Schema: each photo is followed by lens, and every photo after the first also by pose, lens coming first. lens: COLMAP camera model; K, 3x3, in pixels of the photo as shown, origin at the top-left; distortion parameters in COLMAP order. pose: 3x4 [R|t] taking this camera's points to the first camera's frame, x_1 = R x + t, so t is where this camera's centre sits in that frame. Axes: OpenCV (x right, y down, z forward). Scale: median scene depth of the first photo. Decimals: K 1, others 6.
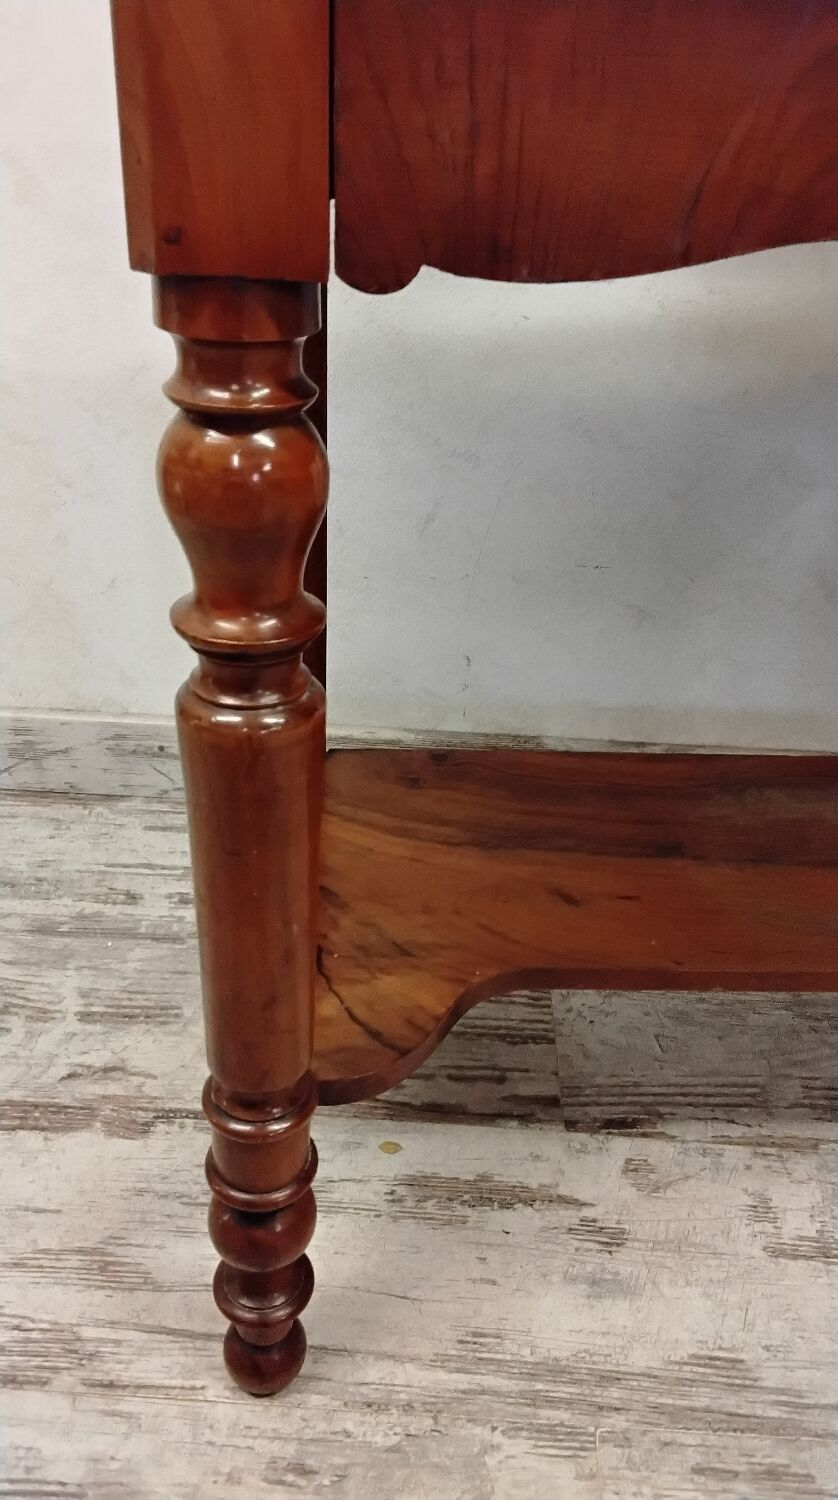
lens RADIAL K [[1163.6, 0, 419.6], [0, 1163.6, 771.0], [0, 0, 1]] dist [0.097942, -0.150238]
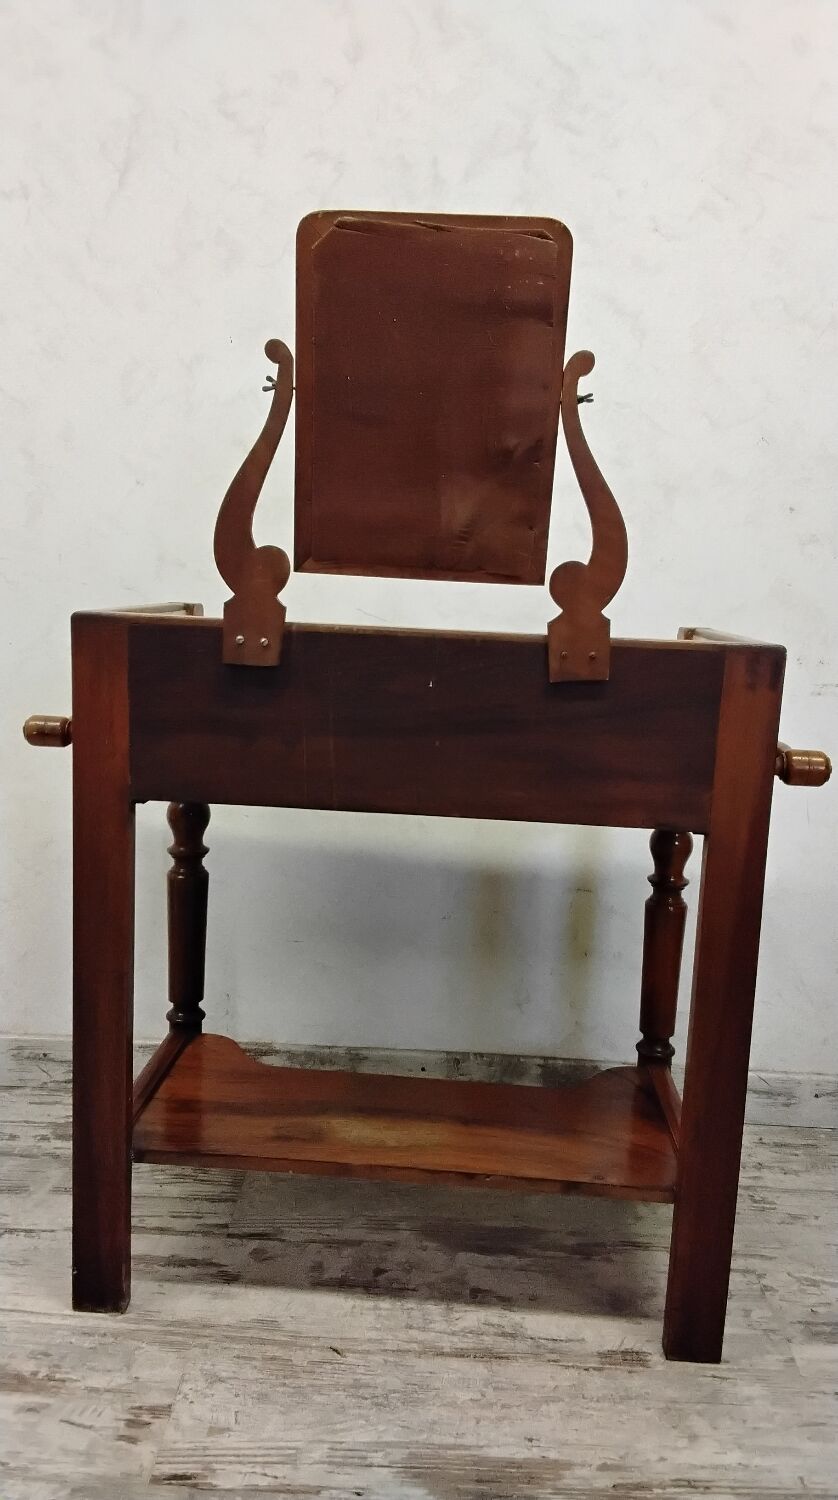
lens RADIAL K [[1163.6, 0, 418.5], [0, 1163.6, 757.5], [0, 0, 1]] dist [0.097942, -0.150238]
pose [[0.999872, -0.008571, 0.013501, 0.493755], [0.012861, 0.932739, -0.360323, 0.330318], [-0.009505, 0.360450, 0.932730, -1.227537]]
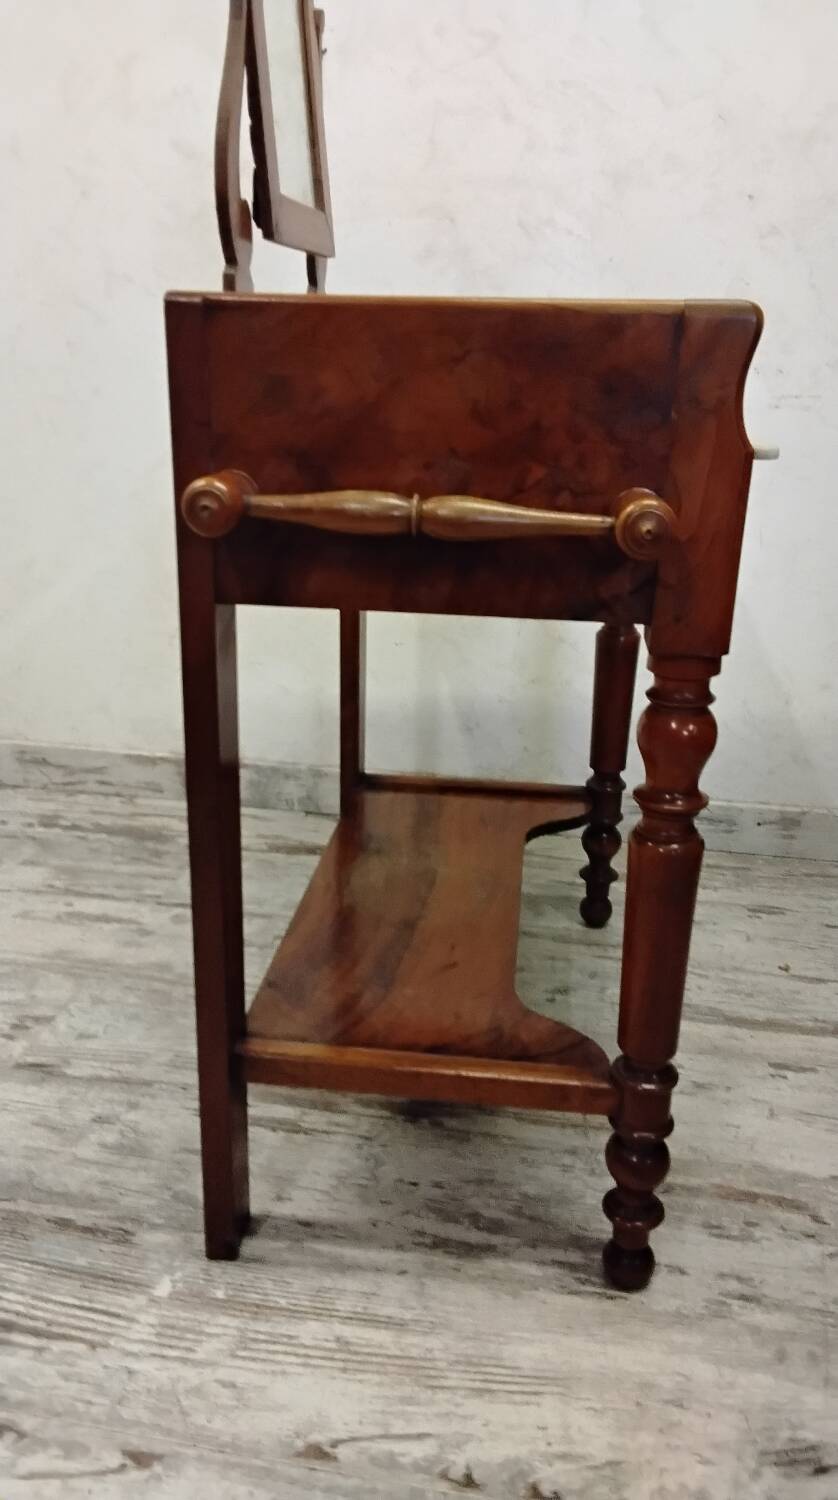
lens RADIAL K [[1163.6, 0, 421.5], [0, 1163.6, 758.8], [0, 0, 1]] dist [0.097942, -0.150238]
pose [[0.989387, 0.023350, -0.143413, 1.063019], [-0.052260, 0.978138, -0.201284, 0.537100], [0.135578, 0.206643, 0.968978, -1.204422]]
